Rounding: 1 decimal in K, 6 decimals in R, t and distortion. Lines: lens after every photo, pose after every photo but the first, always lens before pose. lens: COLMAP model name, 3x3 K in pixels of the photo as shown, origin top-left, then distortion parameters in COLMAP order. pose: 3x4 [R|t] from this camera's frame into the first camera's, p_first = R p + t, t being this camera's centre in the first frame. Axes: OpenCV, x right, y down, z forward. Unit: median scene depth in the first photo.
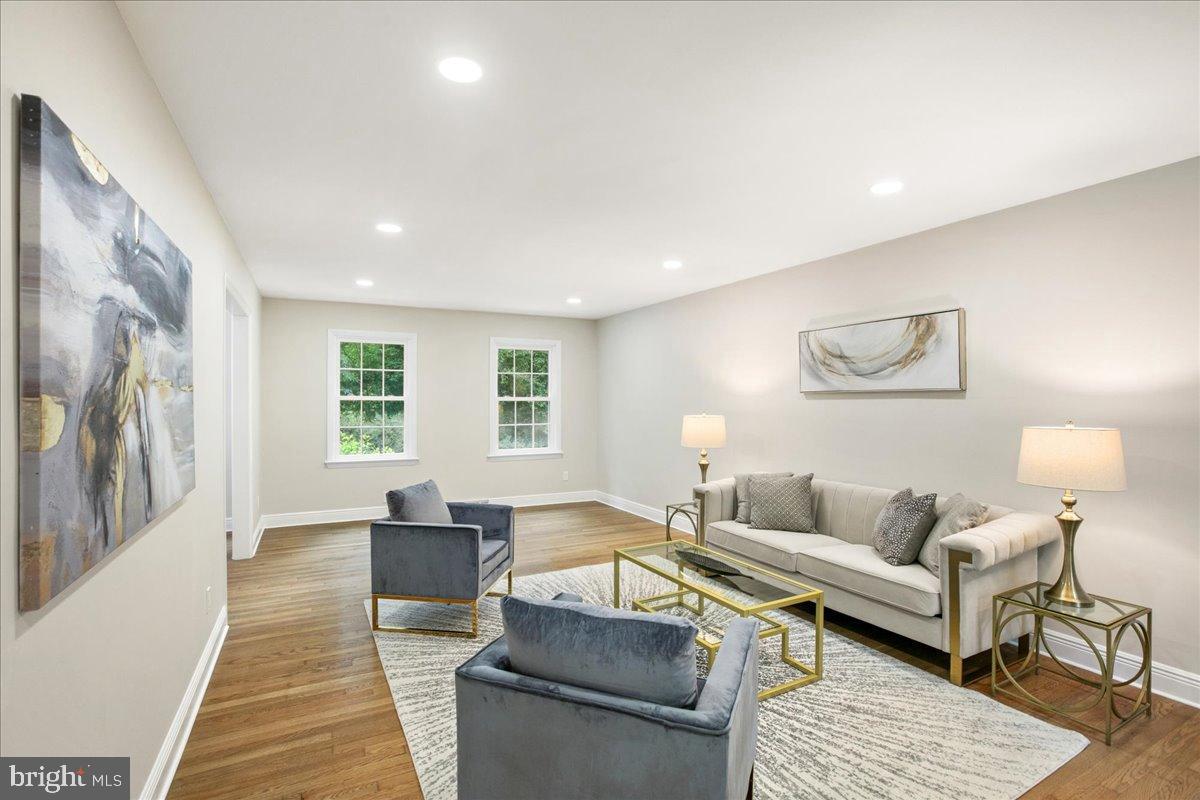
lens RADIAL K [[562.1, 0, 600.0], [0, 562.1, 400.0], [0, 0, 1]] dist [-0.025093, 0.000721]
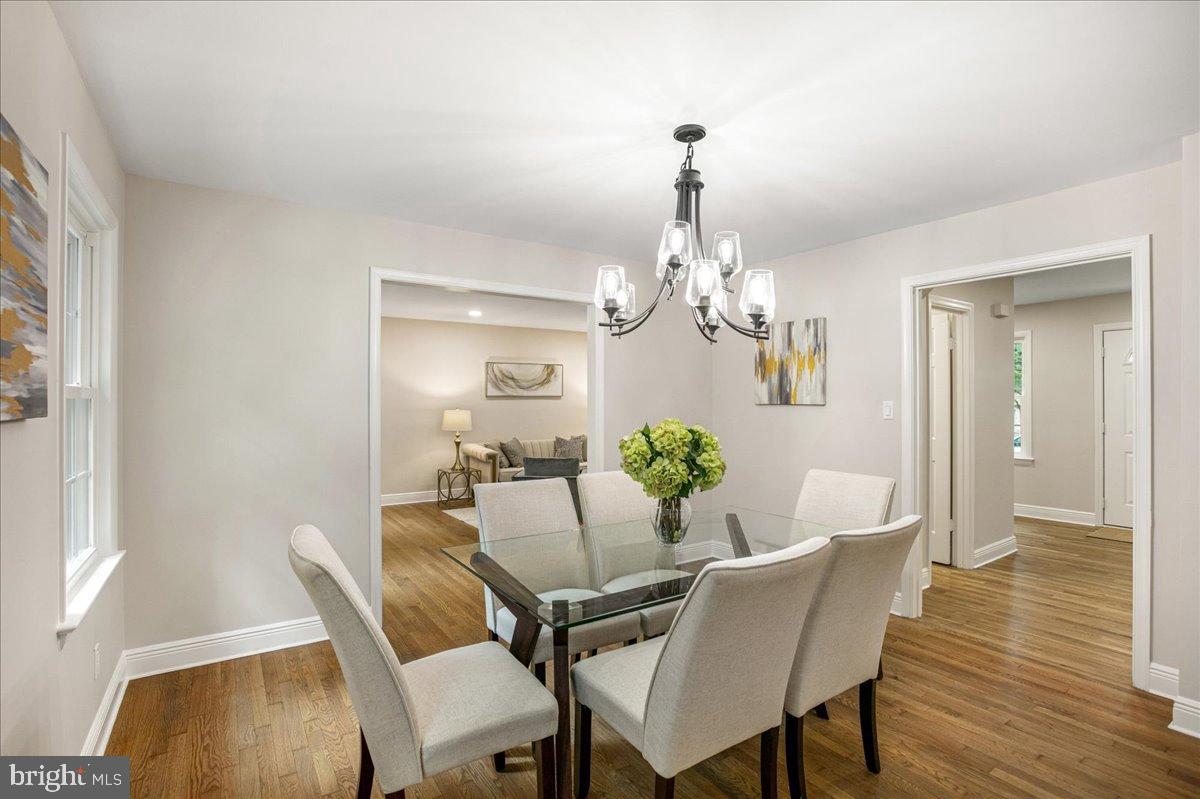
lens RADIAL K [[562.1, 0, 600.0], [0, 562.1, 399.5], [0, 0, 1]] dist [-0.025093, 0.000721]
pose [[-0.105963, 0.005839, 0.994353, -1.752801], [0.000181, 0.999983, -0.005852, 0.010012], [-0.994370, -0.000440, -0.105962, 0.989412]]
